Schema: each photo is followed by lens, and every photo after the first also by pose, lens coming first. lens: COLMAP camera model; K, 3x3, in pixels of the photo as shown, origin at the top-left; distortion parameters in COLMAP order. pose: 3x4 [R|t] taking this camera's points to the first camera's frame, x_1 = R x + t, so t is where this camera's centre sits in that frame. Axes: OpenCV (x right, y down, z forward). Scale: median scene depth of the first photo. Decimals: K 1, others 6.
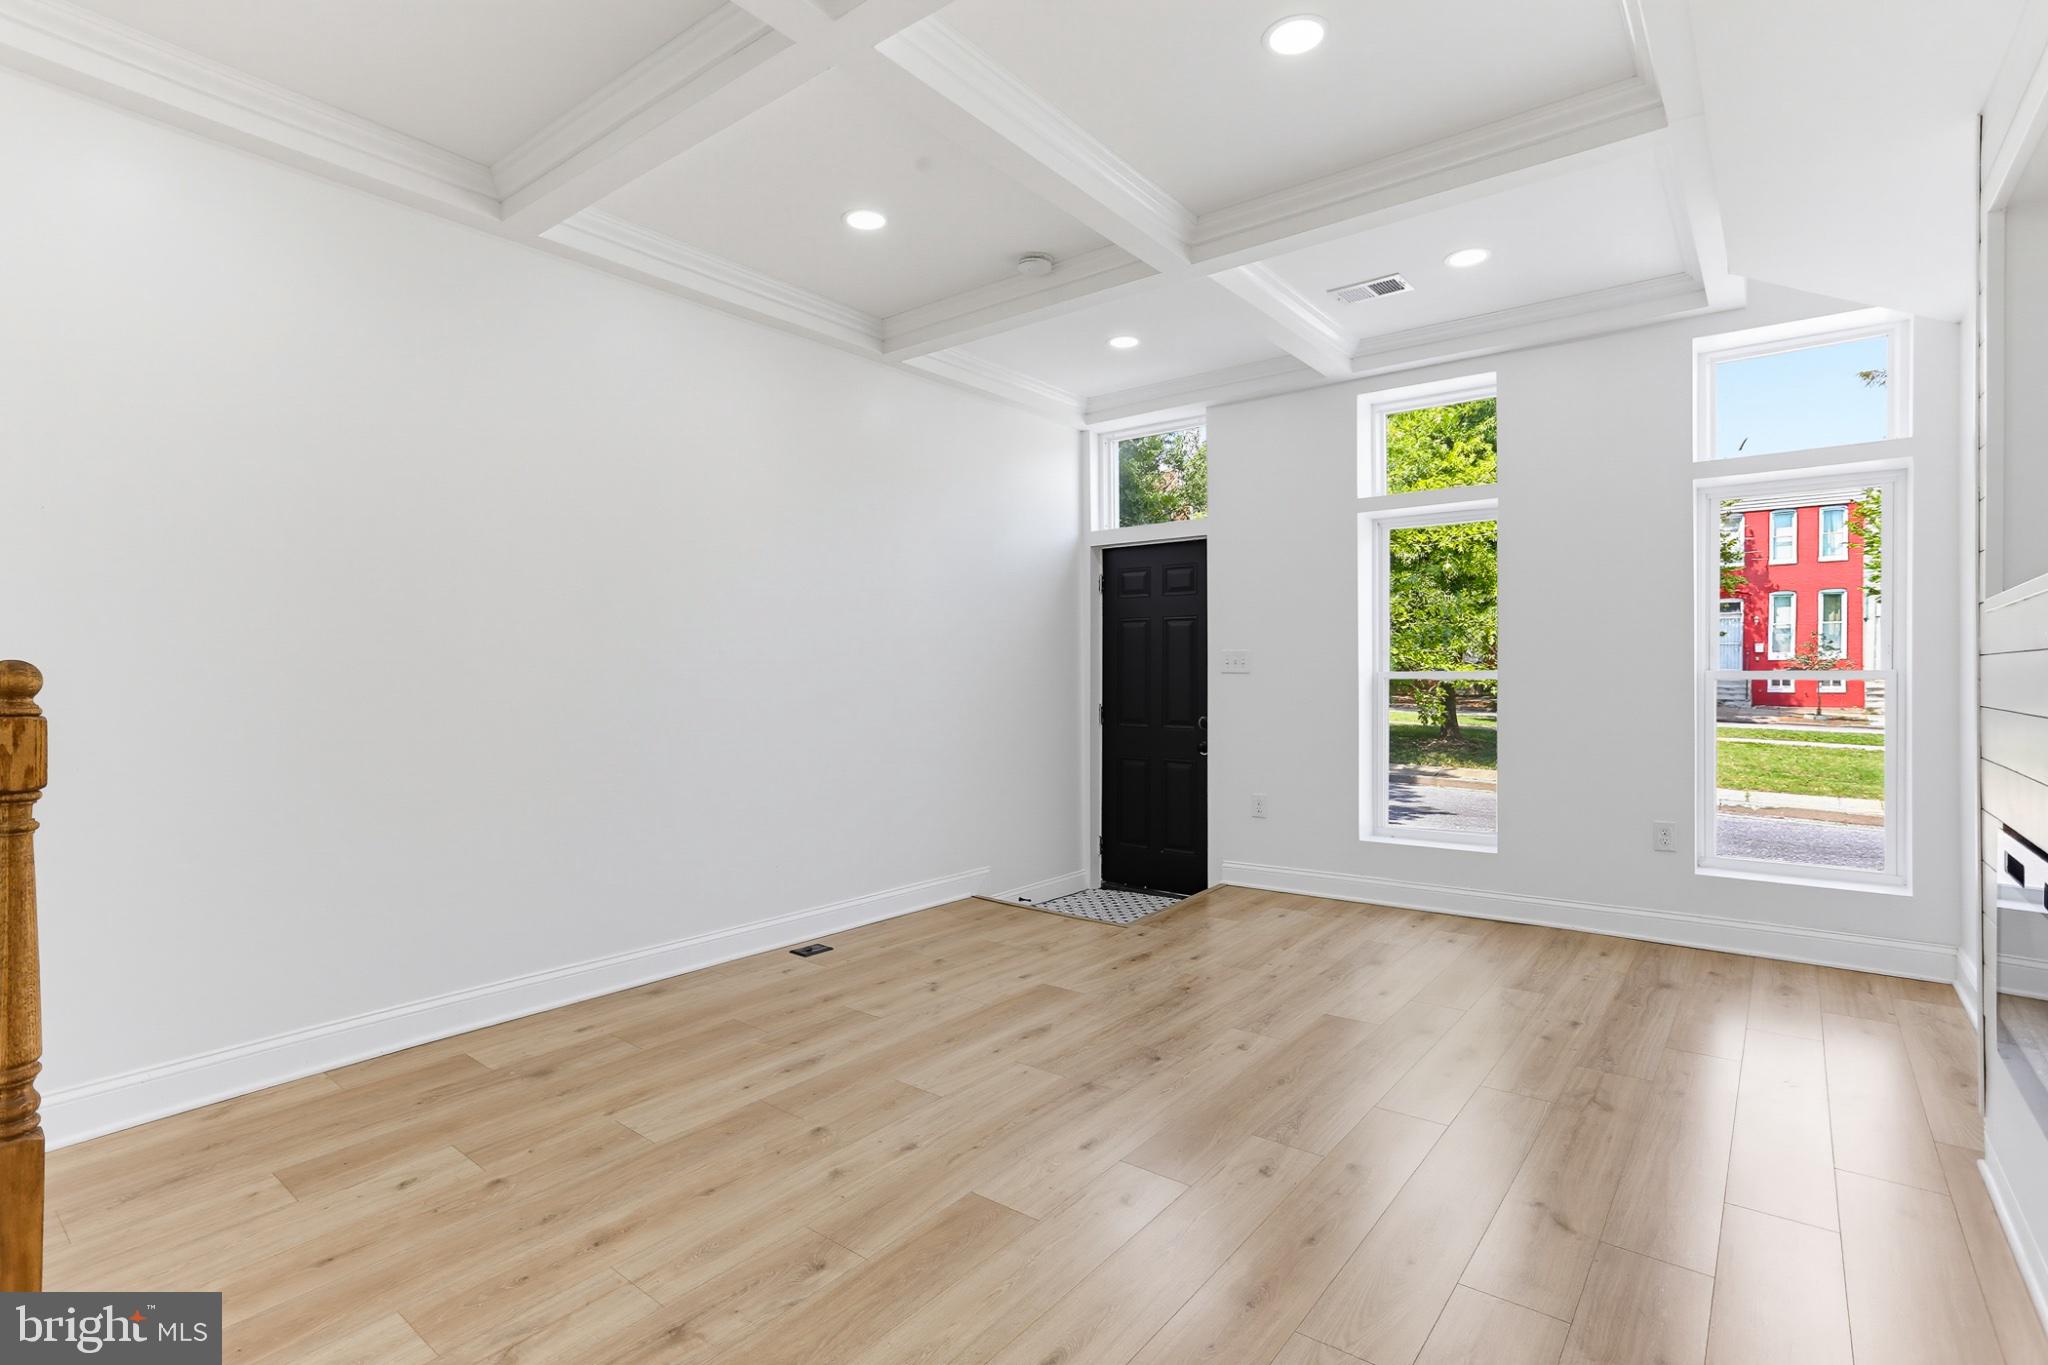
lens RADIAL K [[992.8, 0, 1021.2], [0, 992.8, 682.1], [0, 0, 1]] dist [-0.050093, 0.028915]
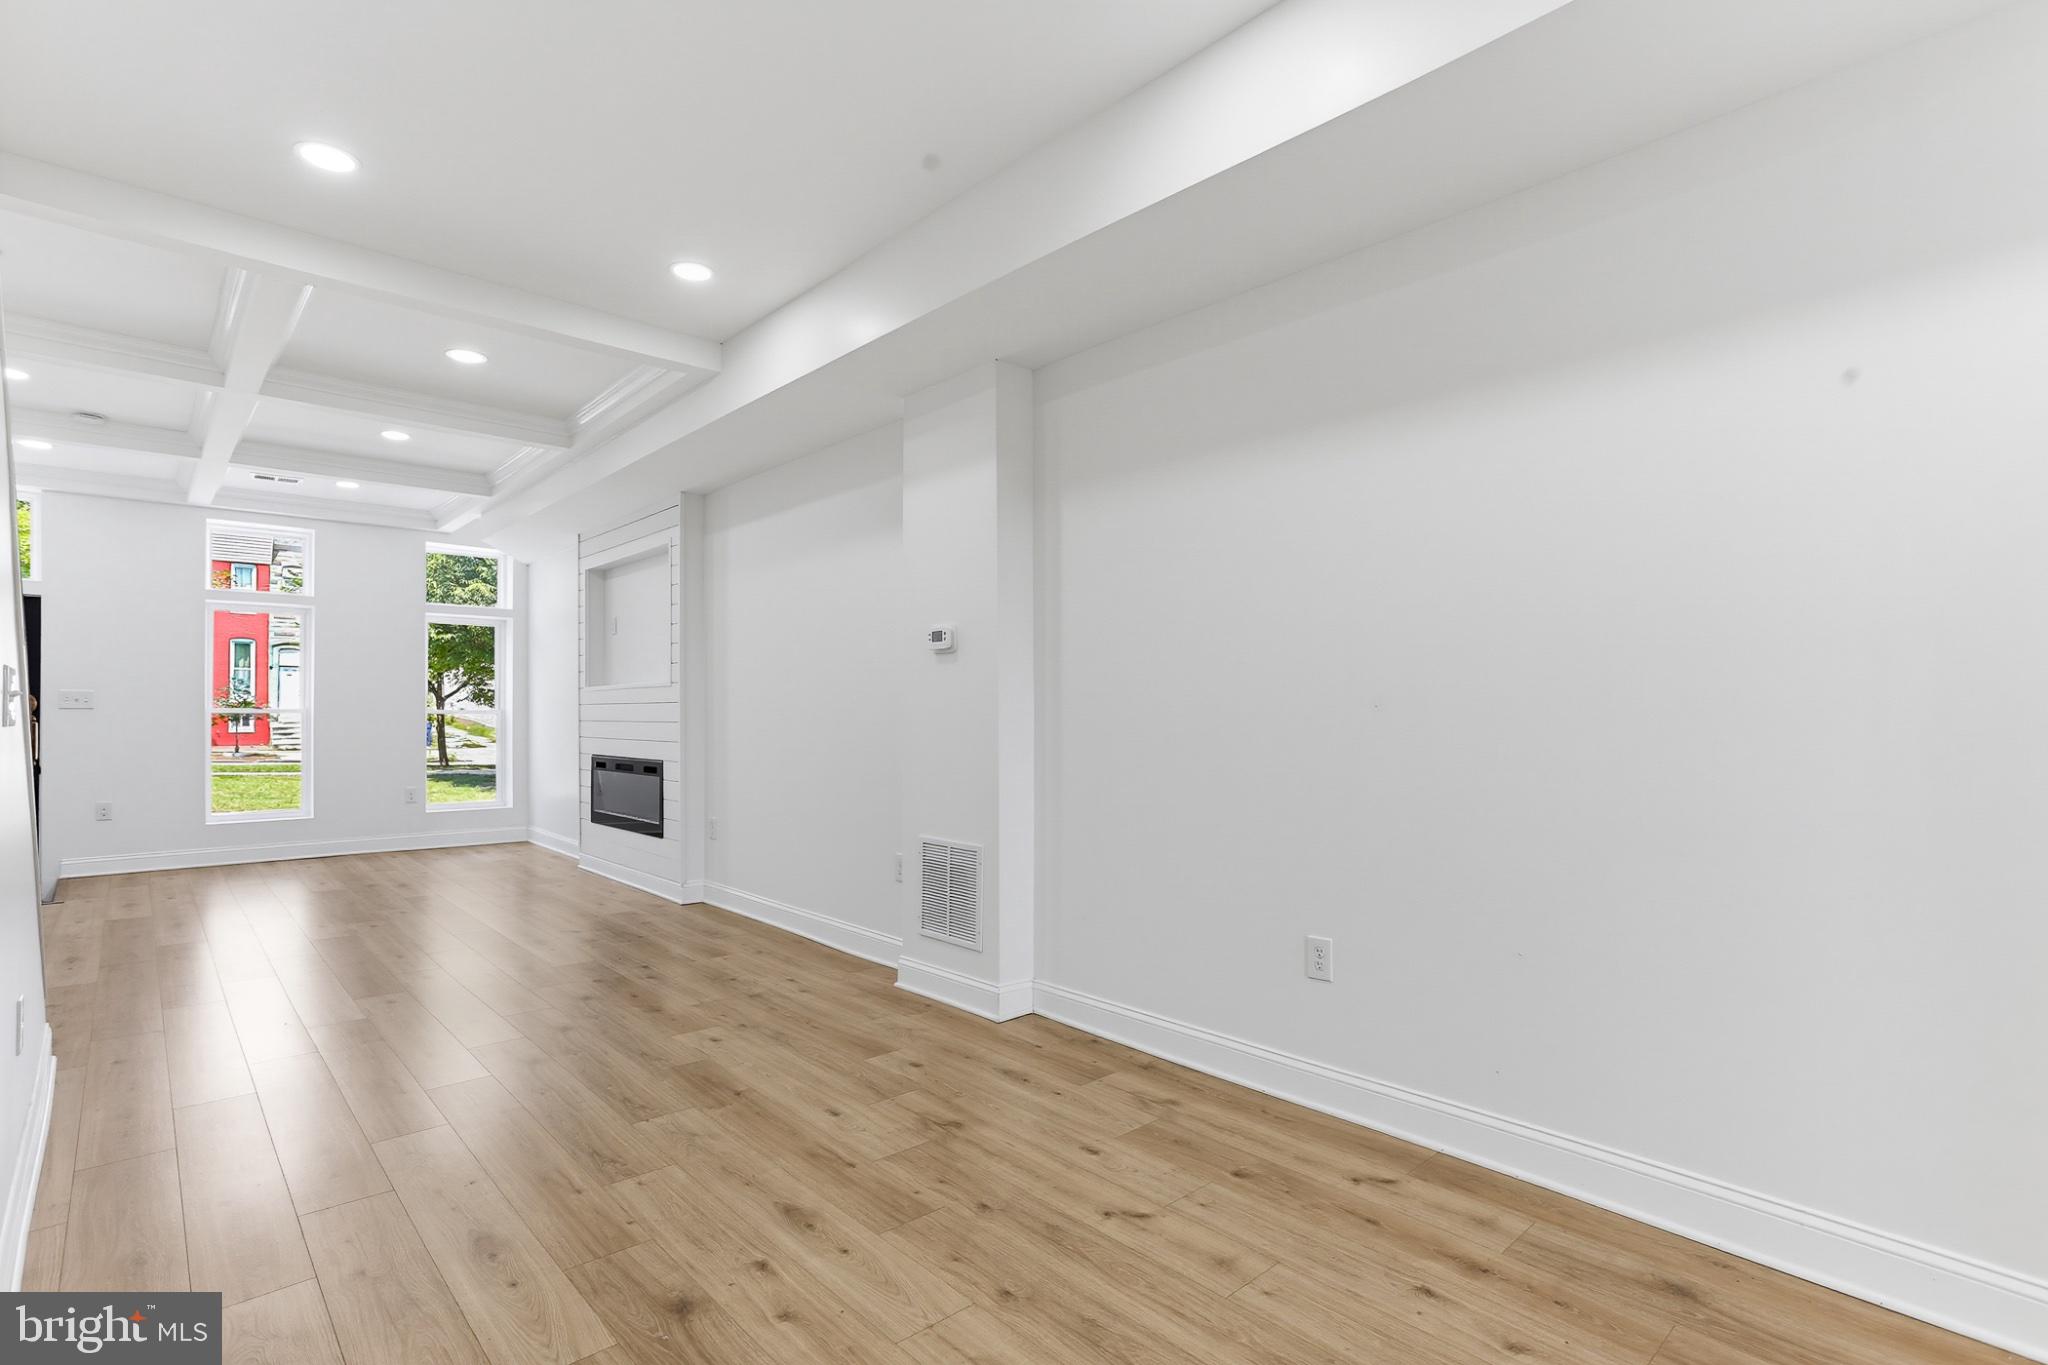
lens RADIAL K [[997.5, 0, 1030.7], [0, 997.5, 716.6], [0, 0, 1]] dist [-0.048380, 0.029946]
pose [[0.156718, 0.002182, 0.987641, -0.986320], [0.005732, 0.999979, -0.003119, 0.015787], [-0.987627, 0.006150, 0.156702, -0.480707]]
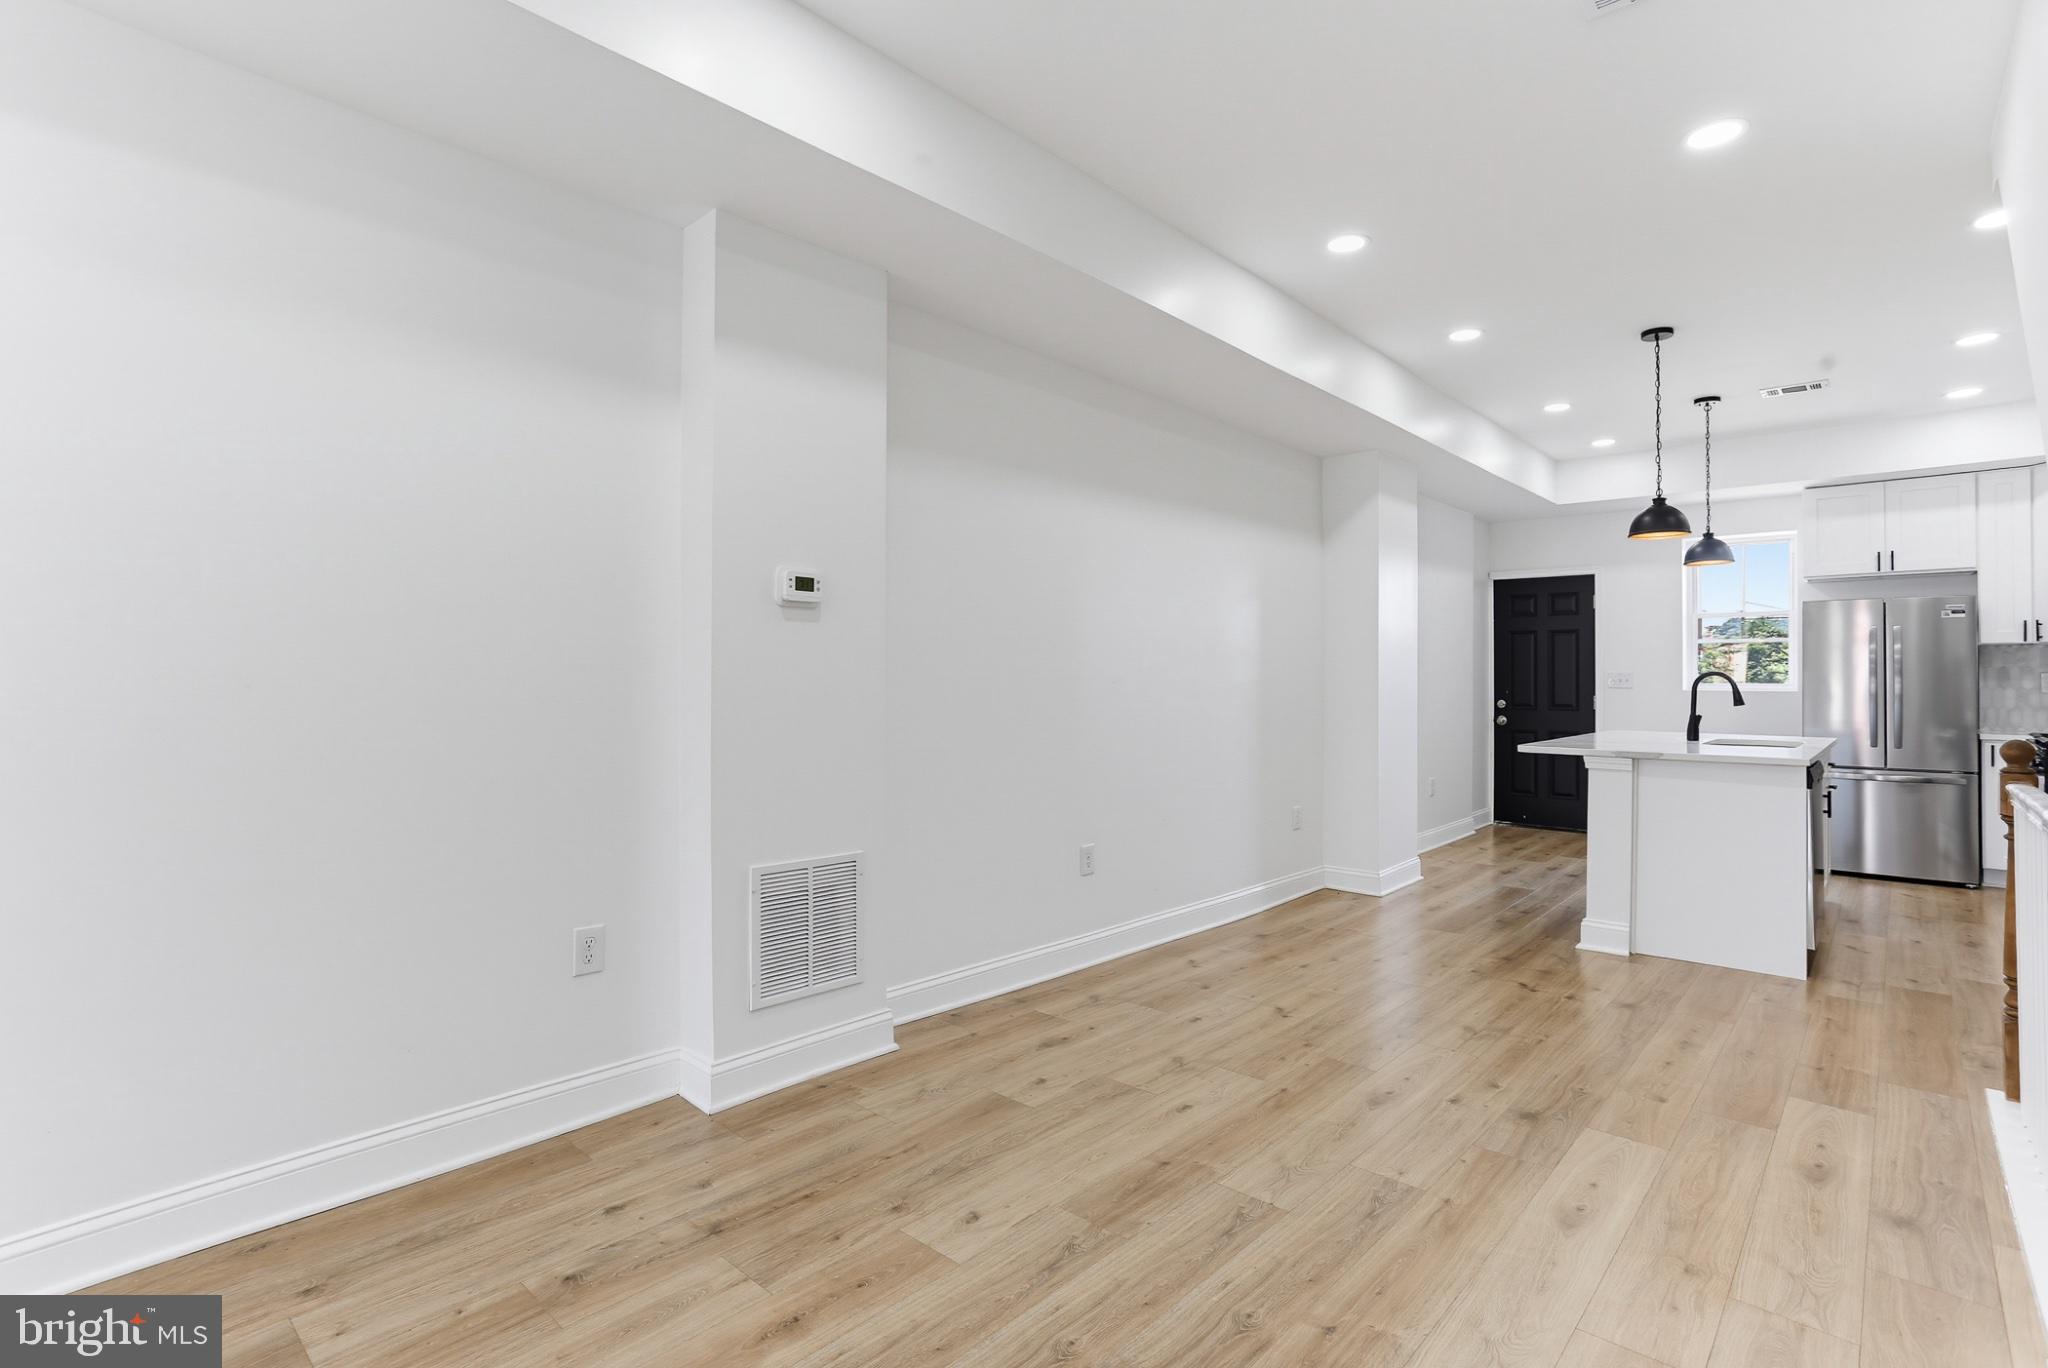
lens RADIAL K [[989.1, 0, 1013.2], [0, 989.1, 667.2], [0, 0, 1]] dist [-0.045782, 0.026048]
pose [[-0.996848, 0.001492, 0.079316, -0.311733], [0.000962, 0.999977, -0.006714, -0.000003], [-0.079325, -0.006617, -0.996827, 0.368907]]
